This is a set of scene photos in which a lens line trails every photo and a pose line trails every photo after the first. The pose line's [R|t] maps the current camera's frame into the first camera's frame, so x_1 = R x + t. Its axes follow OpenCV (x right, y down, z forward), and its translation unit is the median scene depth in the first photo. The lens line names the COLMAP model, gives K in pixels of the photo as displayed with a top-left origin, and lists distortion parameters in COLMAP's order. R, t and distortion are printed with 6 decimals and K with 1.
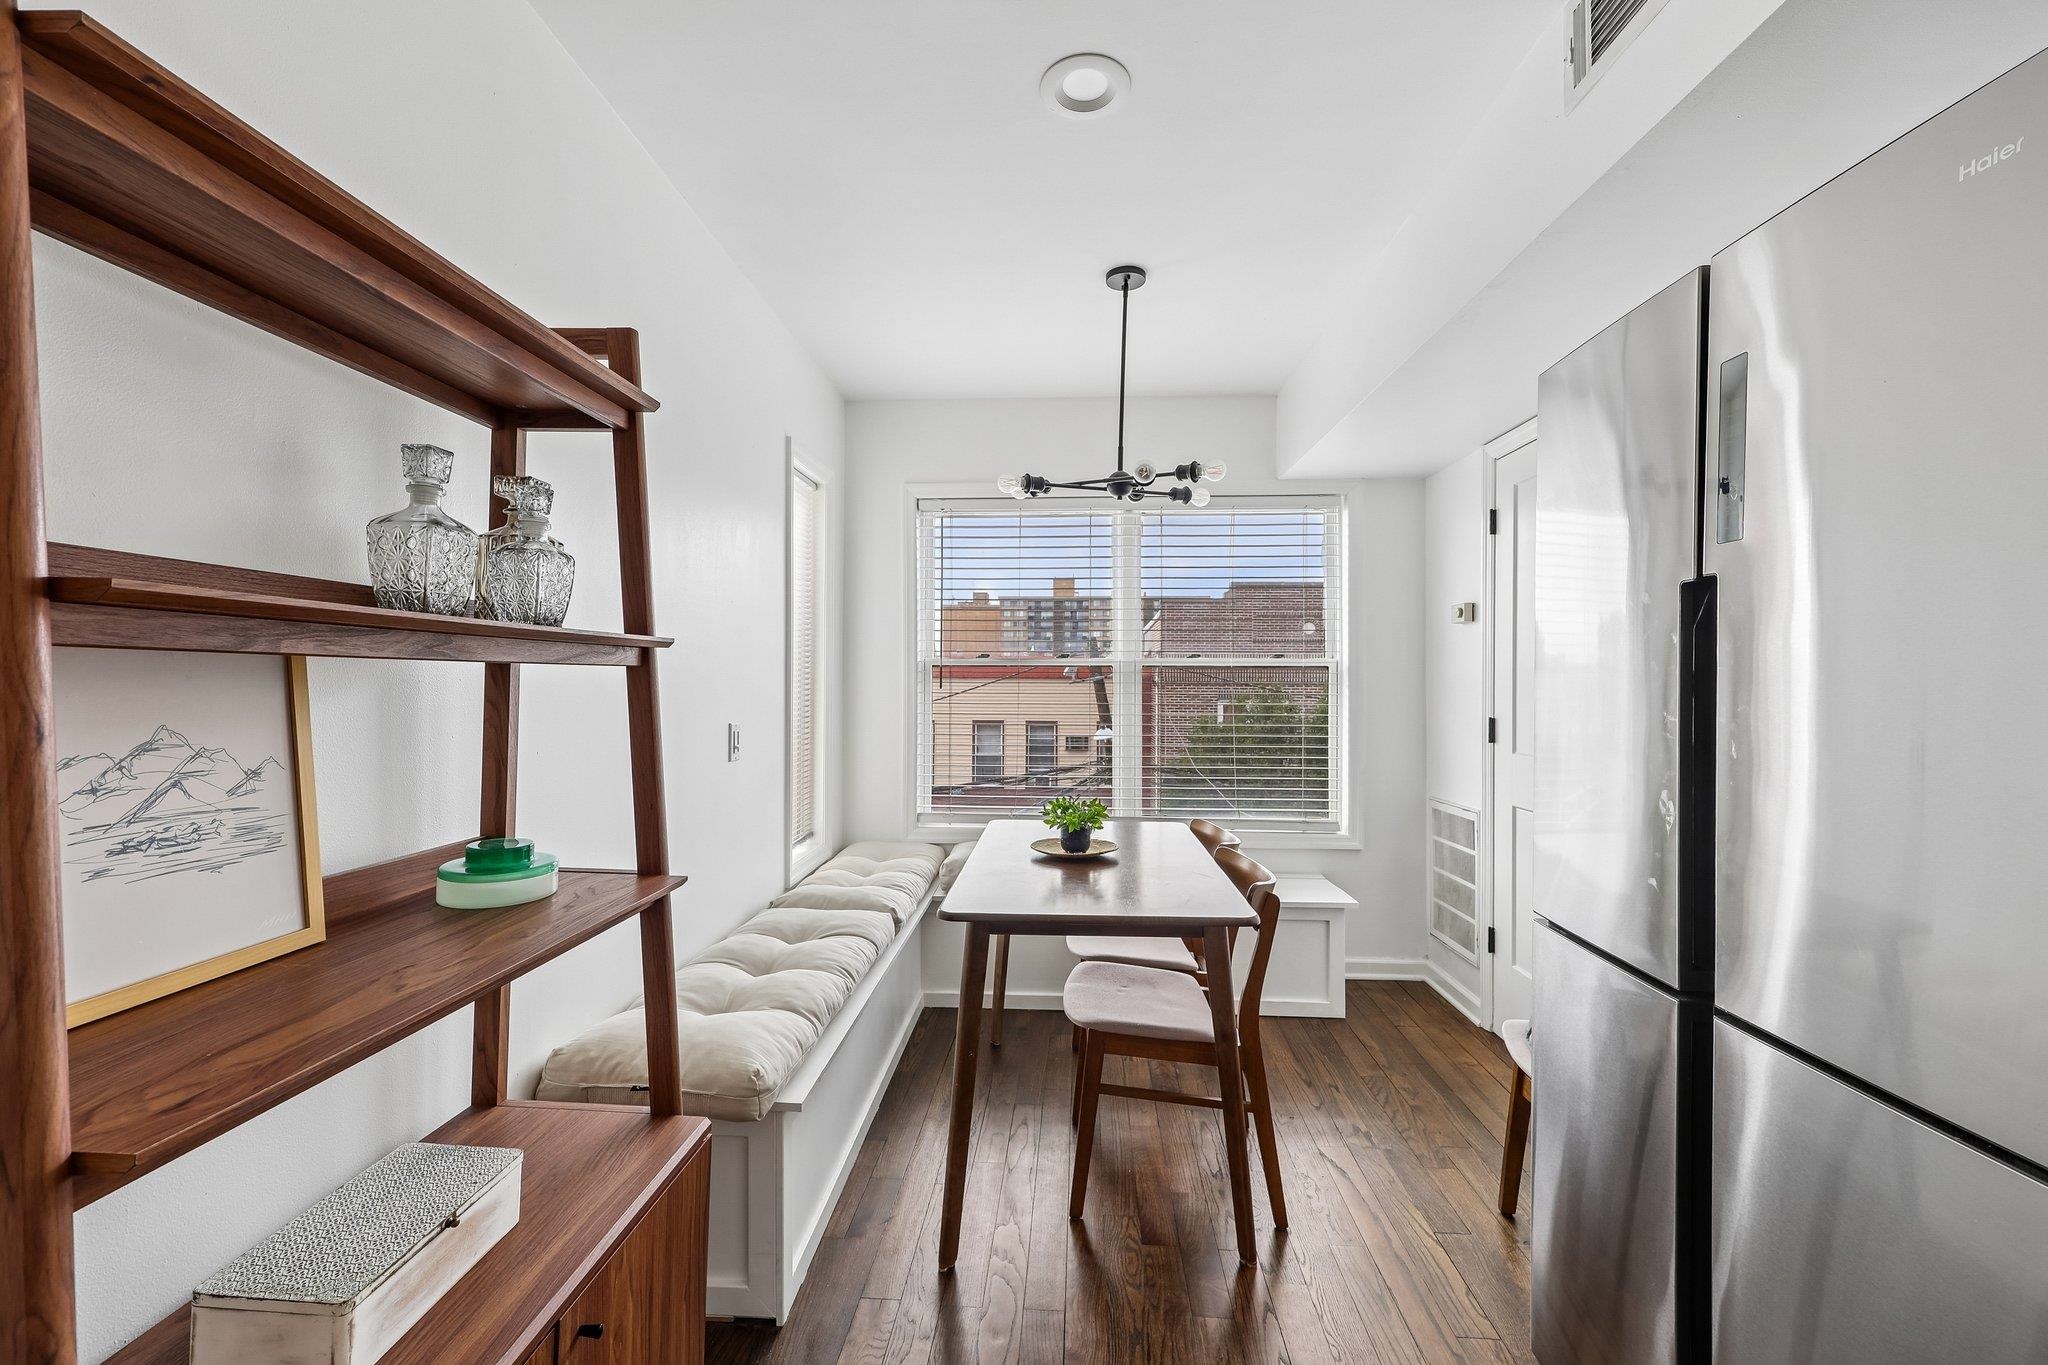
lens RADIAL K [[825.7, 0, 1019.6], [0, 825.7, 684.9], [0, 0, 1]] dist [0.001808, 0.000124]
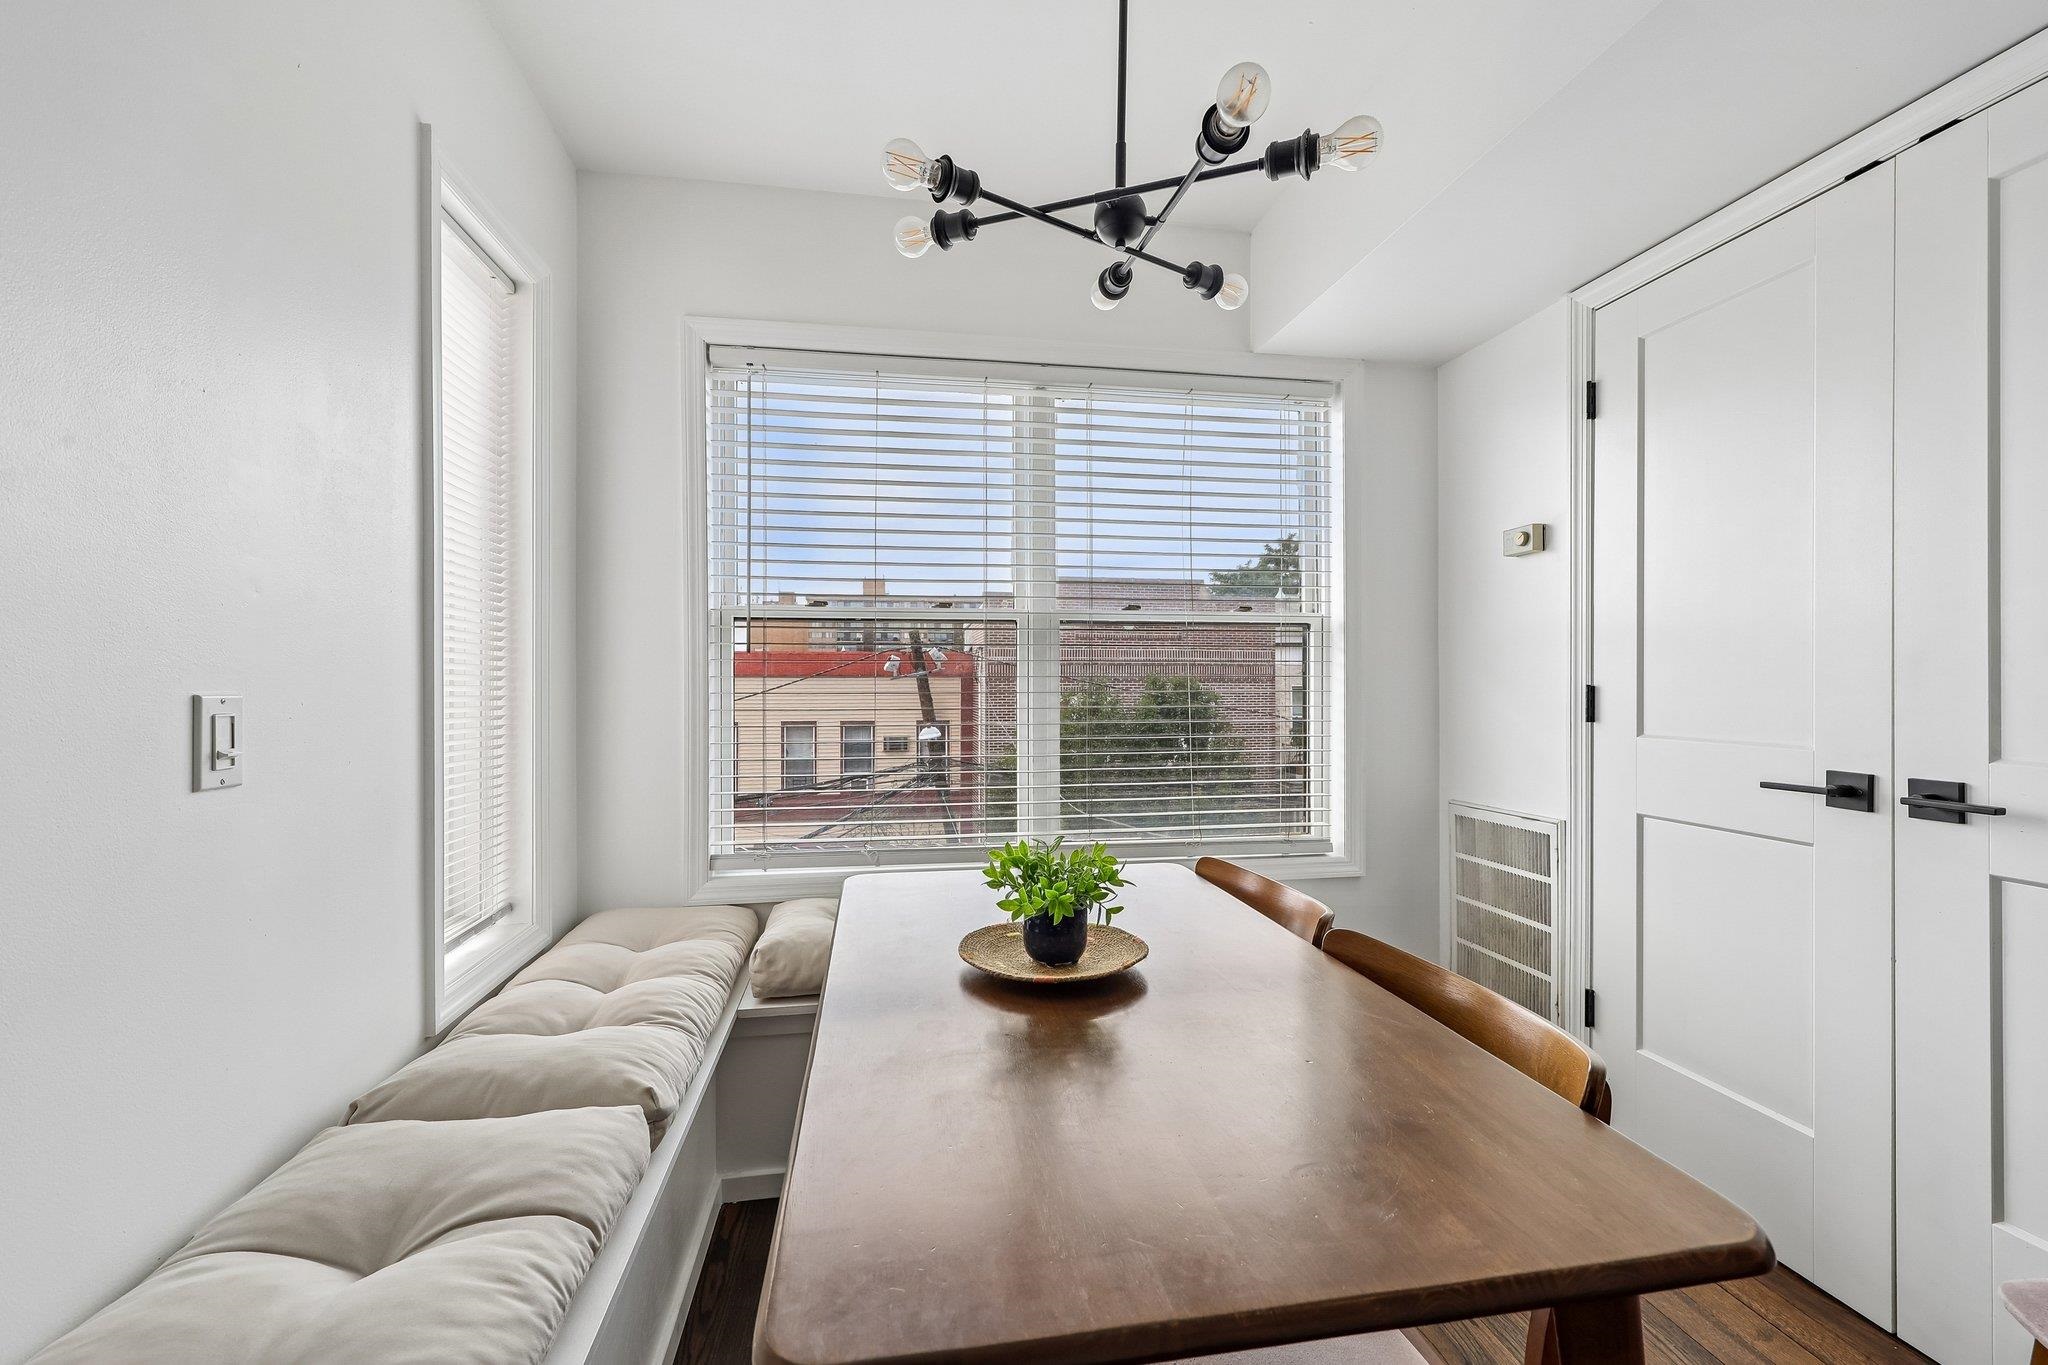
lens RADIAL K [[828.4, 0, 1020.9], [0, 828.4, 680.9], [0, 0, 1]] dist [-0.000426, 0.000025]
pose [[0.974710, -0.005635, 0.223401, -0.038641], [0.006755, 0.999968, -0.004251, 0.031362], [-0.223370, 0.005653, 0.974717, 0.381142]]
